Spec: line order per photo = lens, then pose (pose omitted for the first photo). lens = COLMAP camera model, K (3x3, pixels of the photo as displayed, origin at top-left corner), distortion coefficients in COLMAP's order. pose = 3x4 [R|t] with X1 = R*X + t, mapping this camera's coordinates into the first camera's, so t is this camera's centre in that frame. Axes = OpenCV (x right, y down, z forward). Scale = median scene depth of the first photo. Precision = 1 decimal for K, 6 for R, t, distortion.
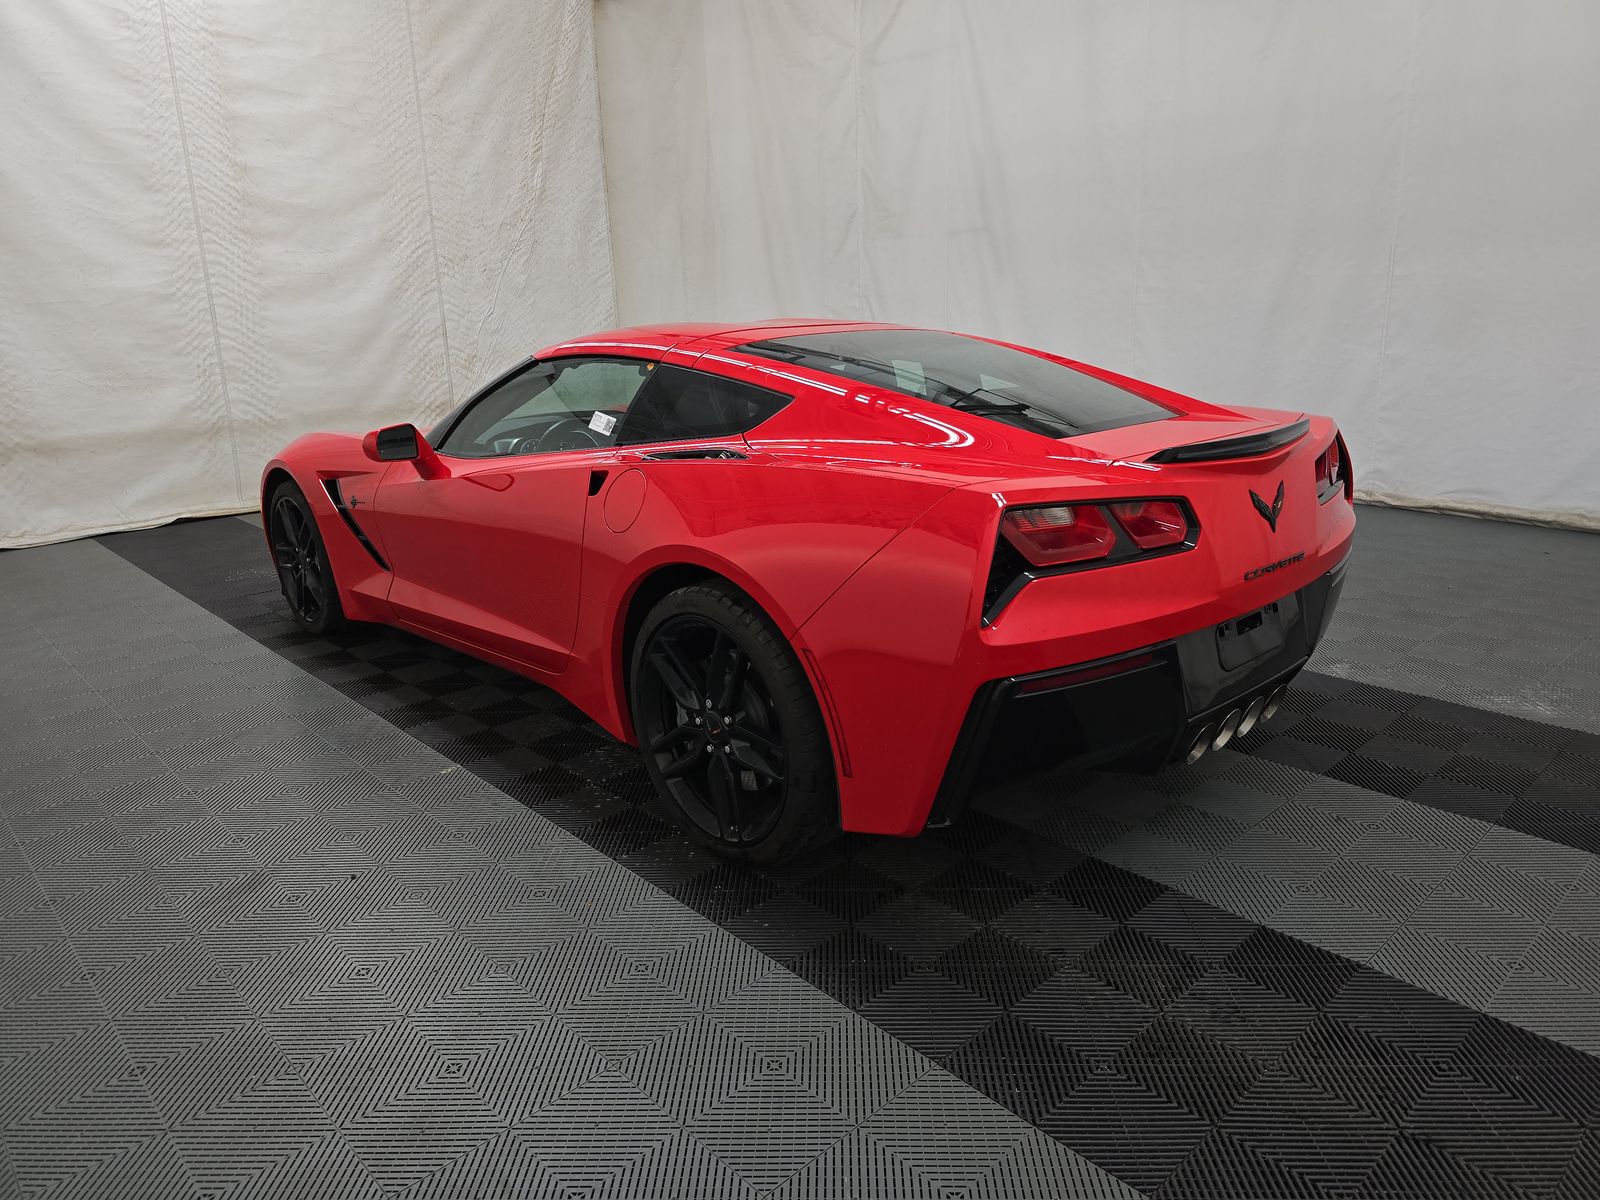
lens RADIAL K [[1068.9, 0, 811.7], [0, 1068.9, 598.5], [0, 0, 1]] dist [0.032313, -0.029546]
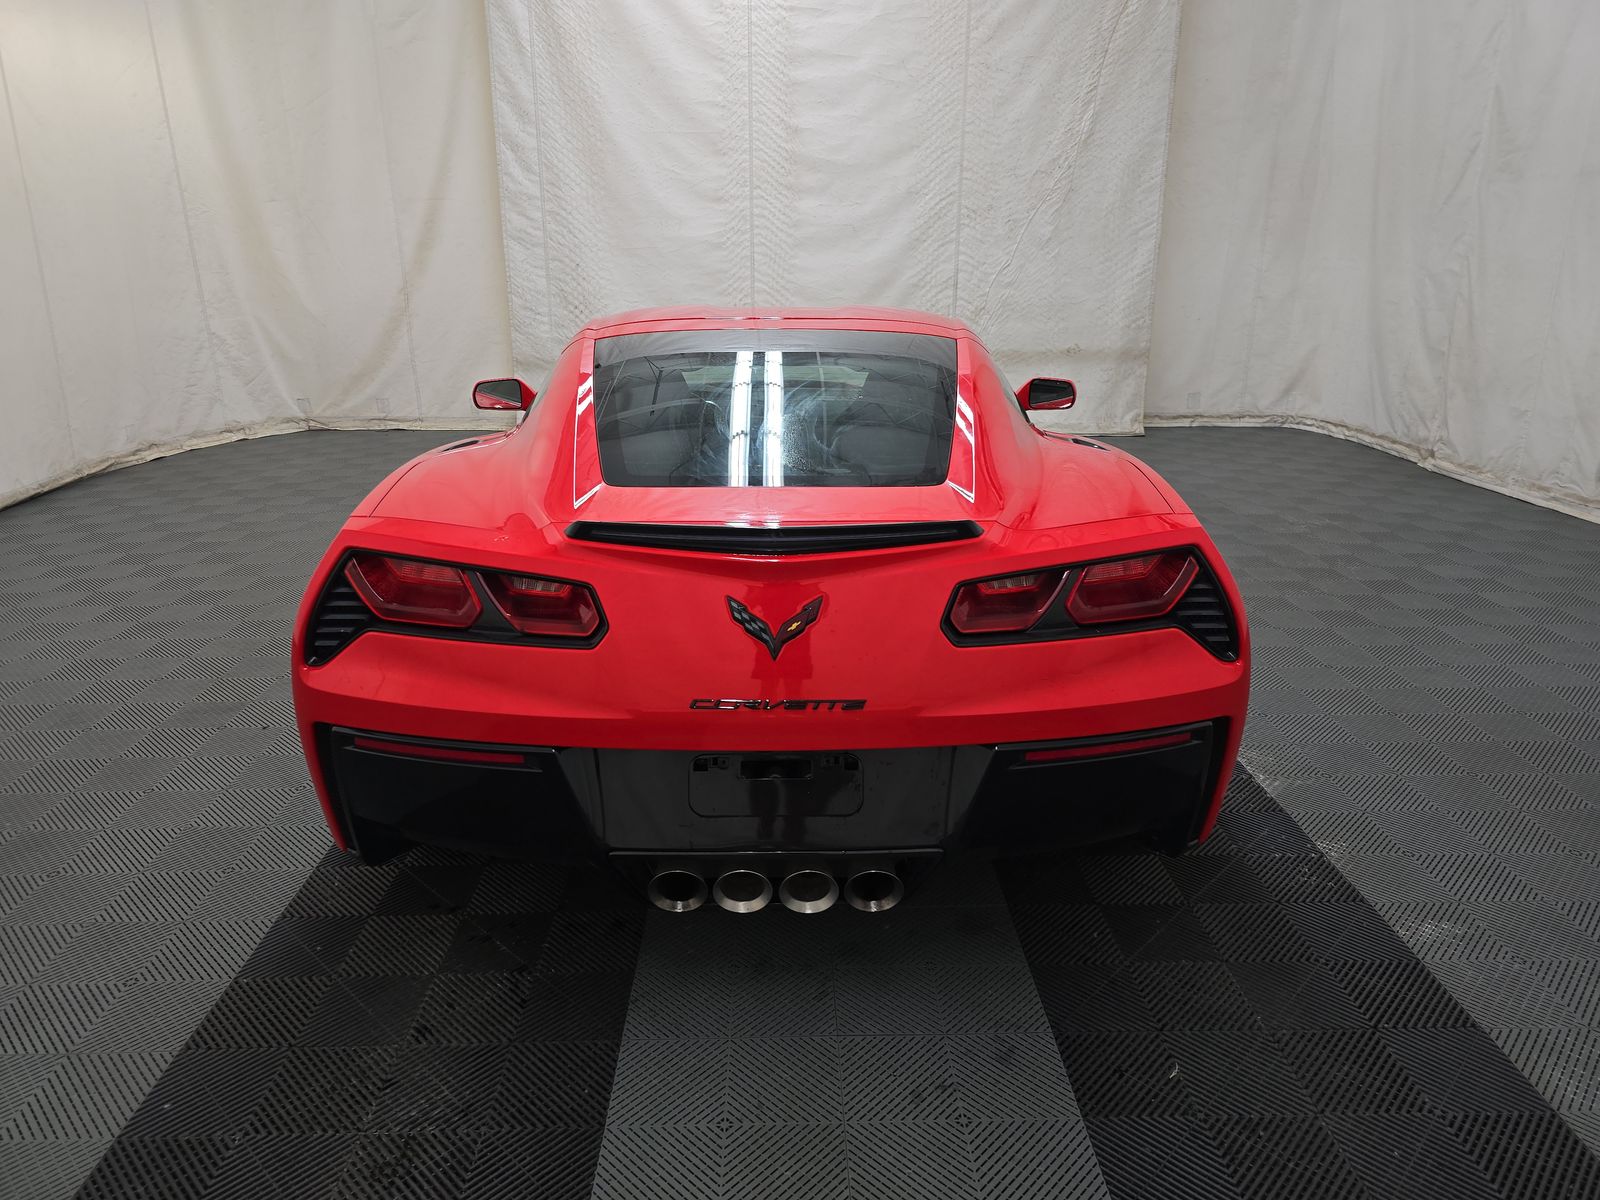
lens RADIAL K [[1068.9, 0, 797.5], [0, 1068.9, 606.9], [0, 0, 1]] dist [0.032313, -0.029546]
pose [[0.740447, 0.238608, -0.628335, 0.296469], [-0.197065, 0.970849, 0.136449, -0.066767], [0.642576, 0.022790, 0.765883, 0.147518]]
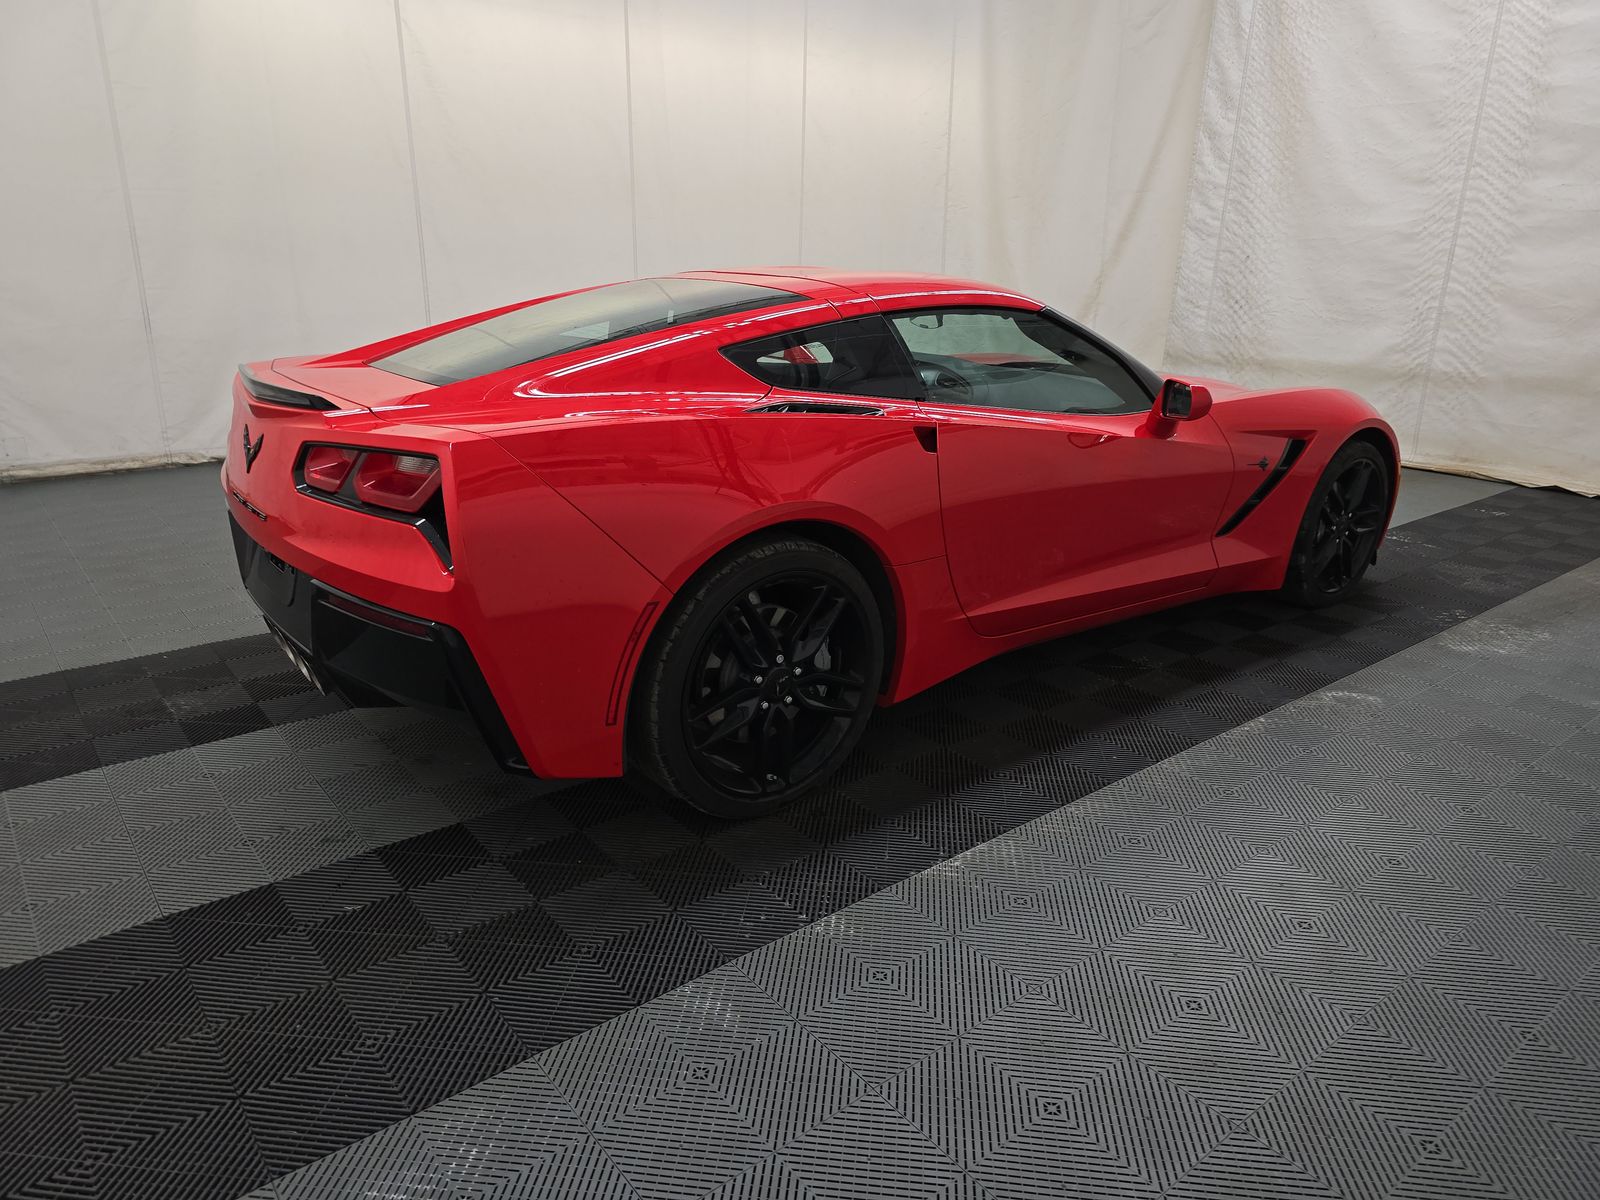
lens RADIAL K [[1068.9, 0, 797.0], [0, 1068.9, 597.5], [0, 0, 1]] dist [0.032313, -0.029546]
pose [[-0.083199, 0.334558, -0.938695, 0.472416], [-0.282800, 0.895309, 0.344160, -0.156447], [0.955564, 0.294097, 0.020124, 0.514057]]
